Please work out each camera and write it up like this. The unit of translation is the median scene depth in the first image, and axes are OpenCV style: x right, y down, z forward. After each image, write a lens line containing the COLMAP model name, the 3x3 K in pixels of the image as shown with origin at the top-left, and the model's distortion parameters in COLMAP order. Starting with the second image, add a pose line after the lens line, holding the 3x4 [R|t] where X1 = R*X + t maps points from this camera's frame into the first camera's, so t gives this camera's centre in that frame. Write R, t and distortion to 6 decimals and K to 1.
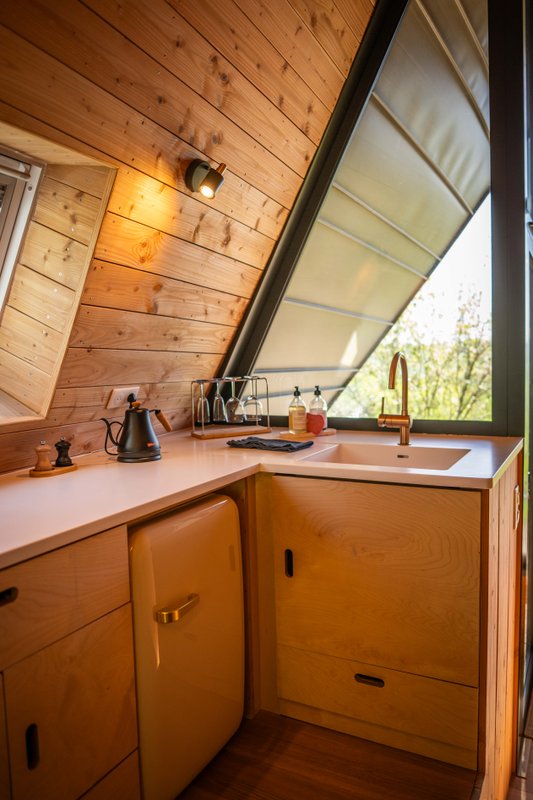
lens RADIAL K [[570.2, 0, 298.4], [0, 570.2, 416.0], [0, 0, 1]] dist [0.001734, -0.004304]
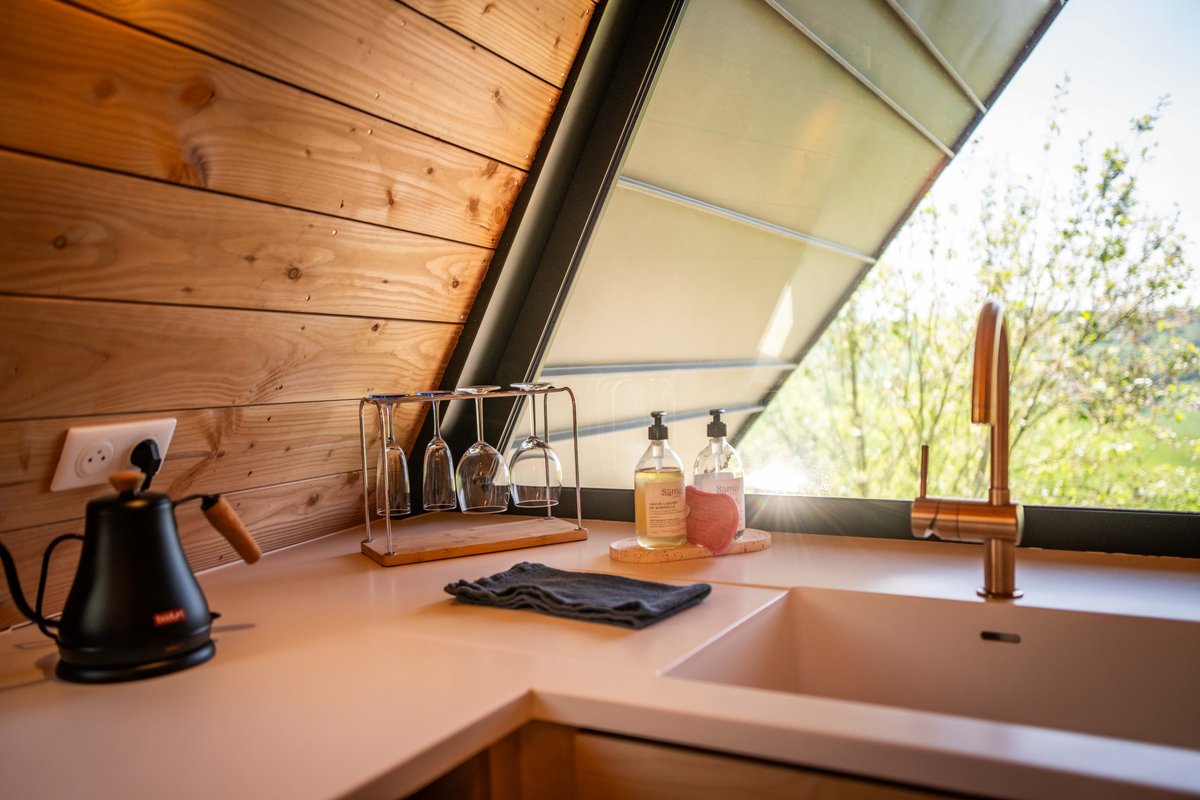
lens RADIAL K [[855.3, 0, 600.0], [0, 855.3, 400.0], [0, 0, 1]] dist [0.001734, -0.004304]
pose [[0.998137, -0.005993, -0.060719, -0.005843], [0.003171, 0.998915, -0.046461, -0.034622], [0.060932, 0.046182, 0.997073, 0.471659]]
